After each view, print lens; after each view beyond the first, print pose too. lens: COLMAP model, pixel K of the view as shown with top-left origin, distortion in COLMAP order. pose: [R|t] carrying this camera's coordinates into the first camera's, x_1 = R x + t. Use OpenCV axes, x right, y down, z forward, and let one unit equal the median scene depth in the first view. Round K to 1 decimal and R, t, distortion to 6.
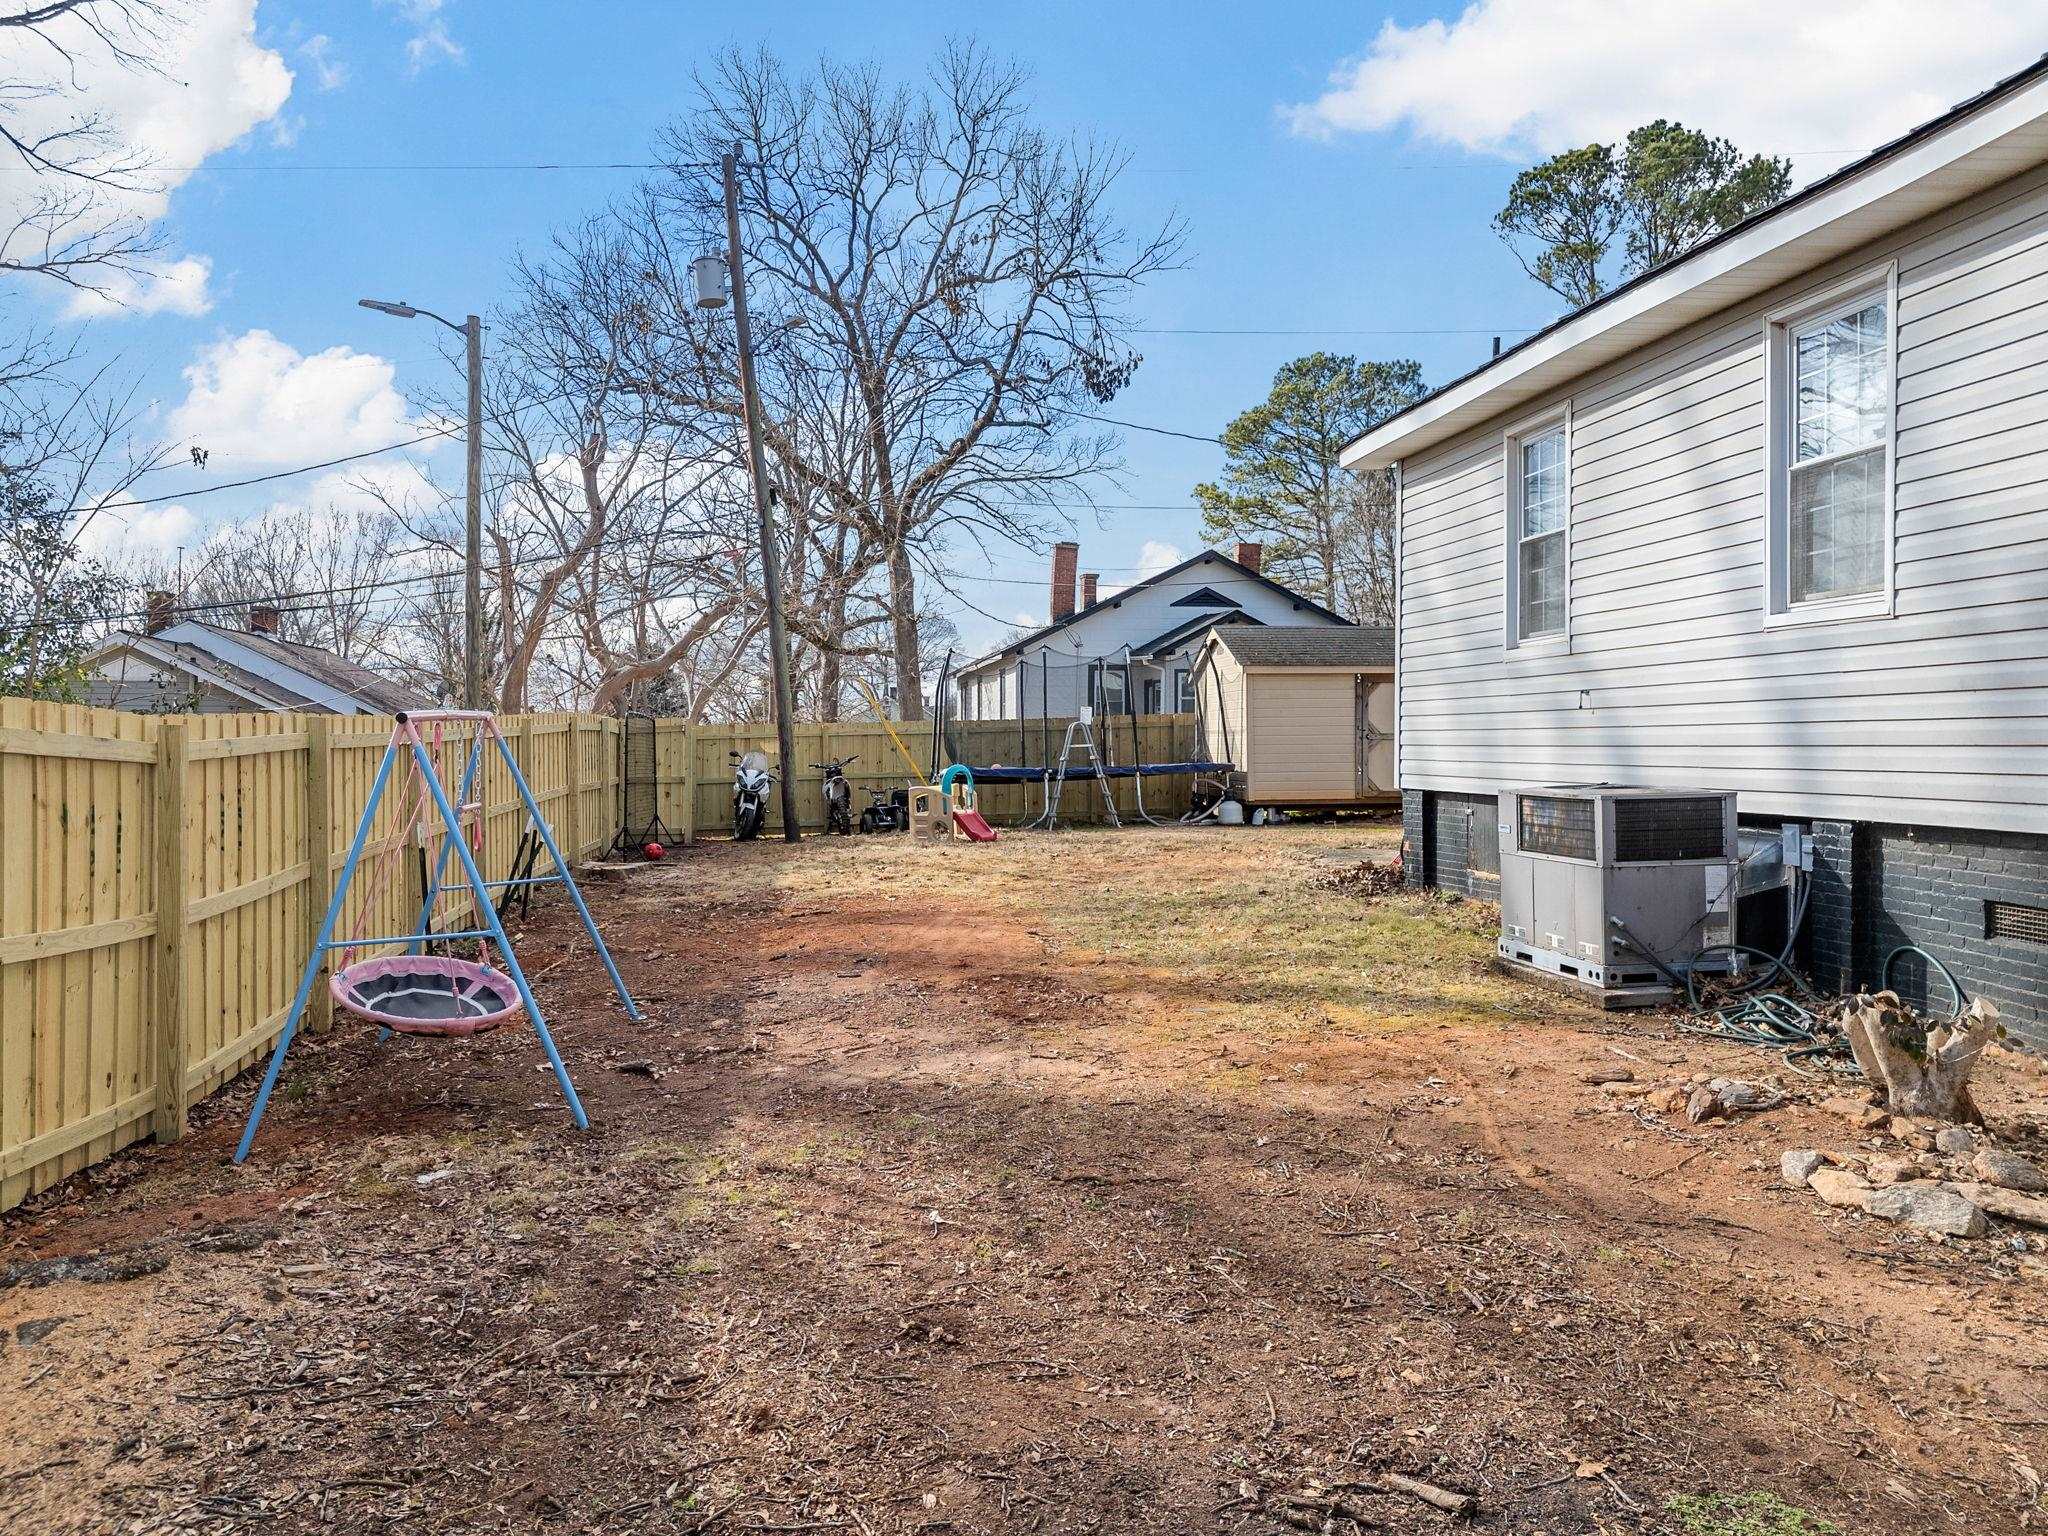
lens RADIAL K [[1519.8, 0, 1024.9], [0, 1519.8, 757.4], [0, 0, 1]] dist [0.065394, -0.056451]
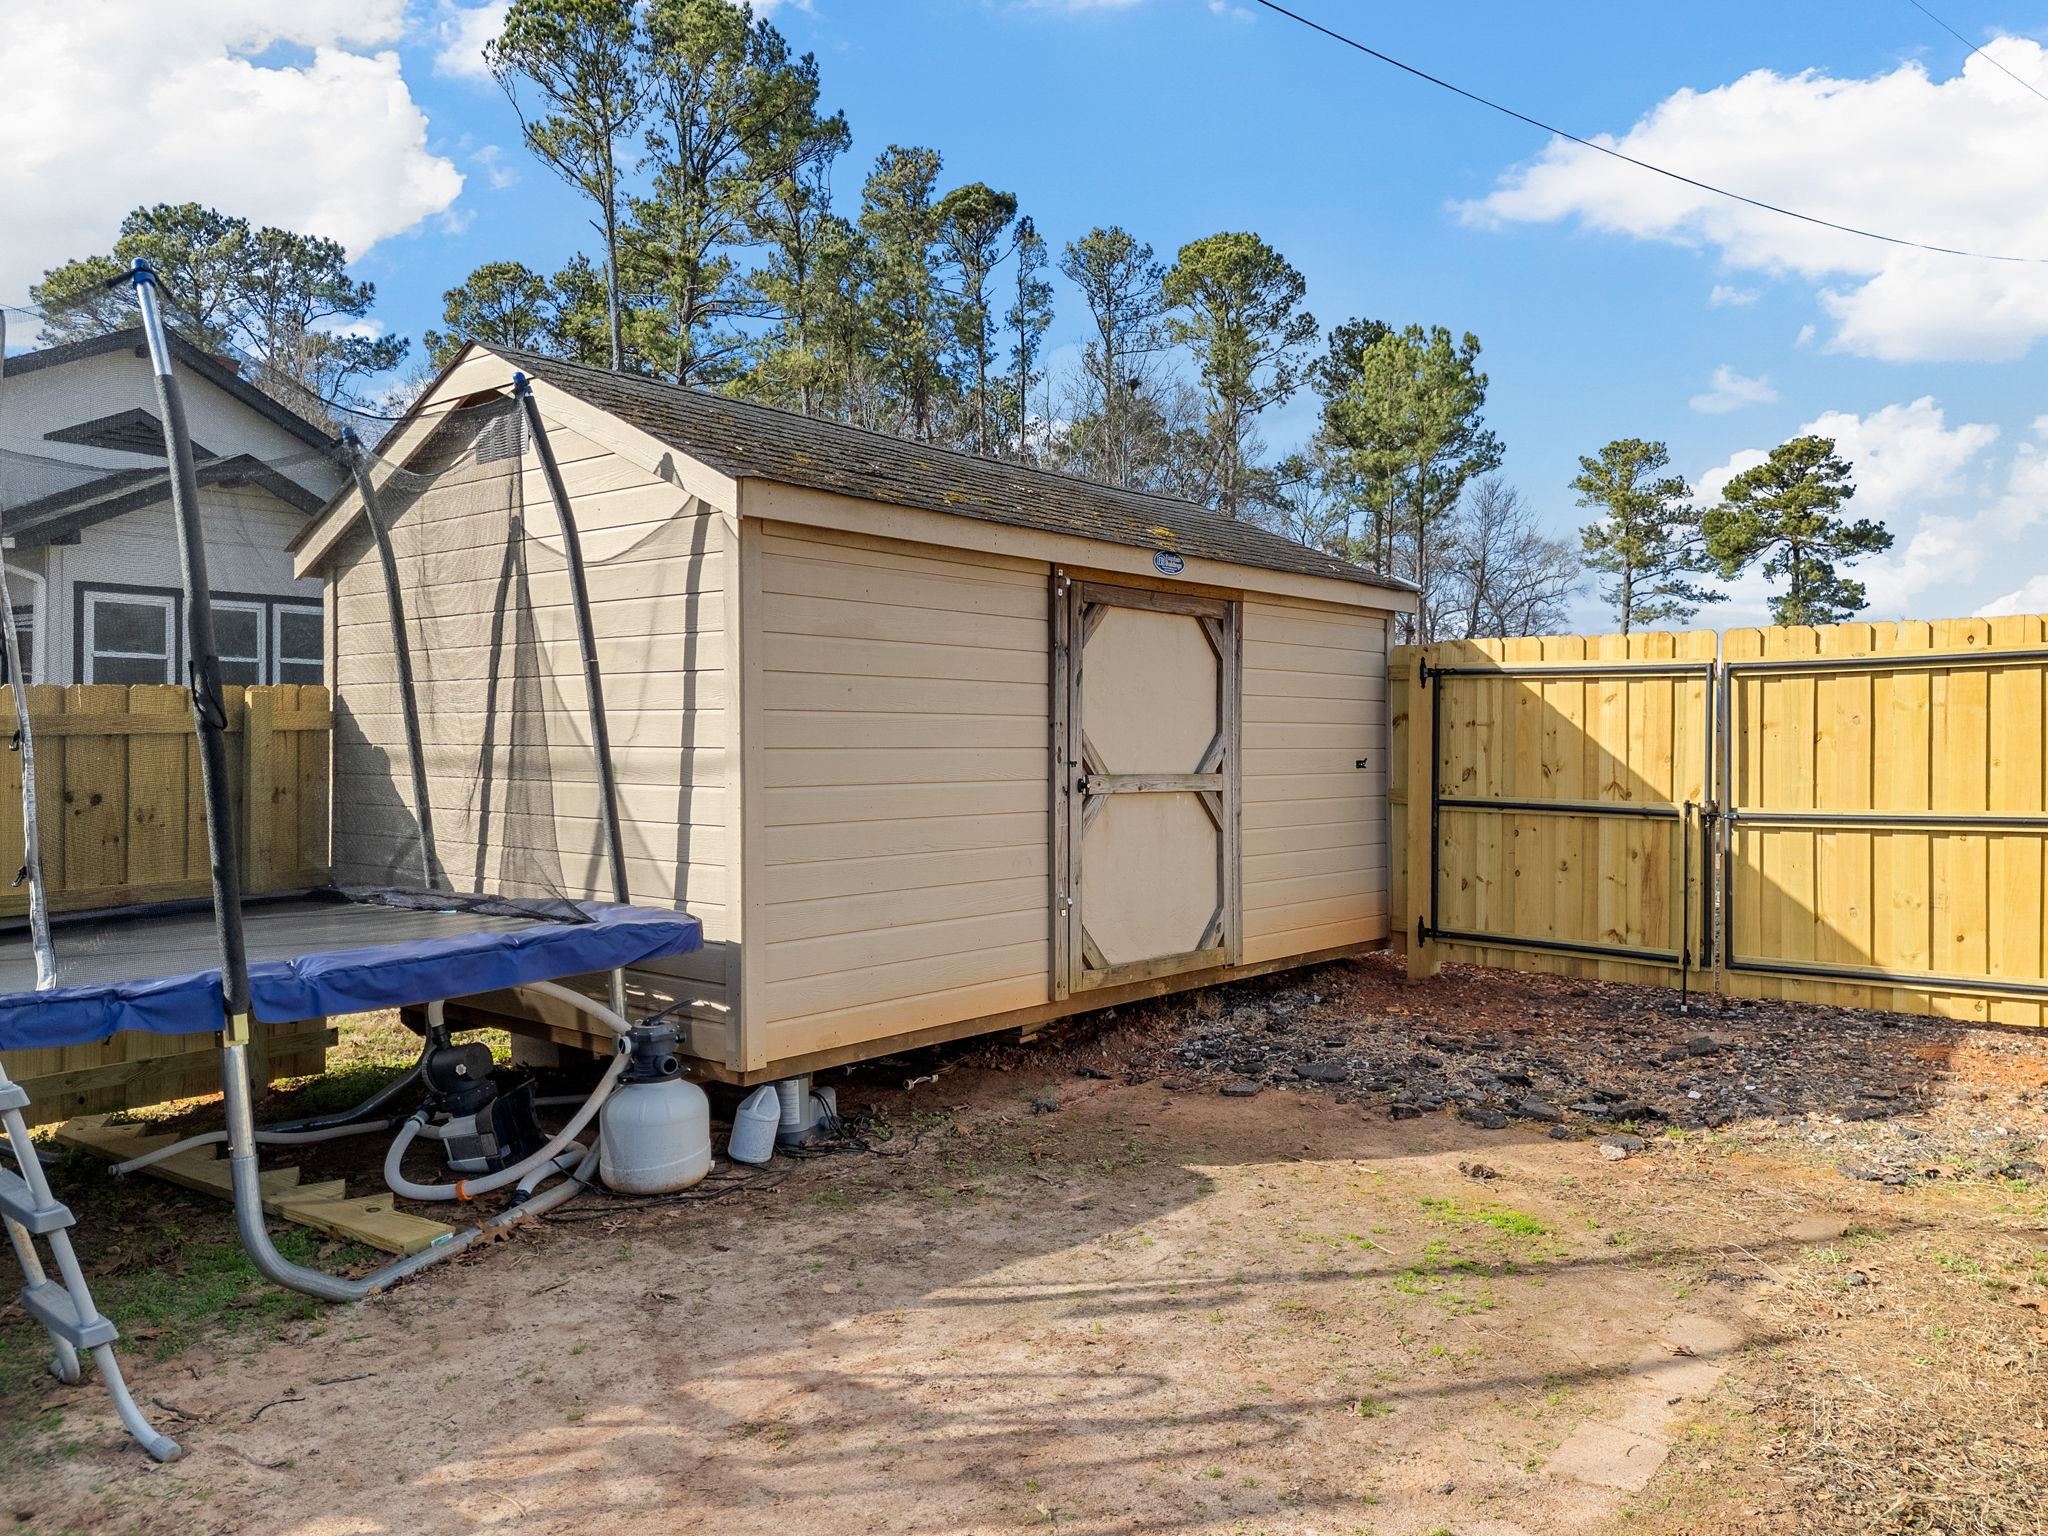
lens RADIAL K [[1519.8, 0, 1022.6], [0, 1519.8, 748.2], [0, 0, 1]] dist [0.065394, -0.056451]
pose [[0.751751, 0.006925, 0.659411, 0.006711], [-0.005004, 0.999976, -0.004797, -0.004888], [-0.659429, 0.000306, 0.751767, 0.197388]]
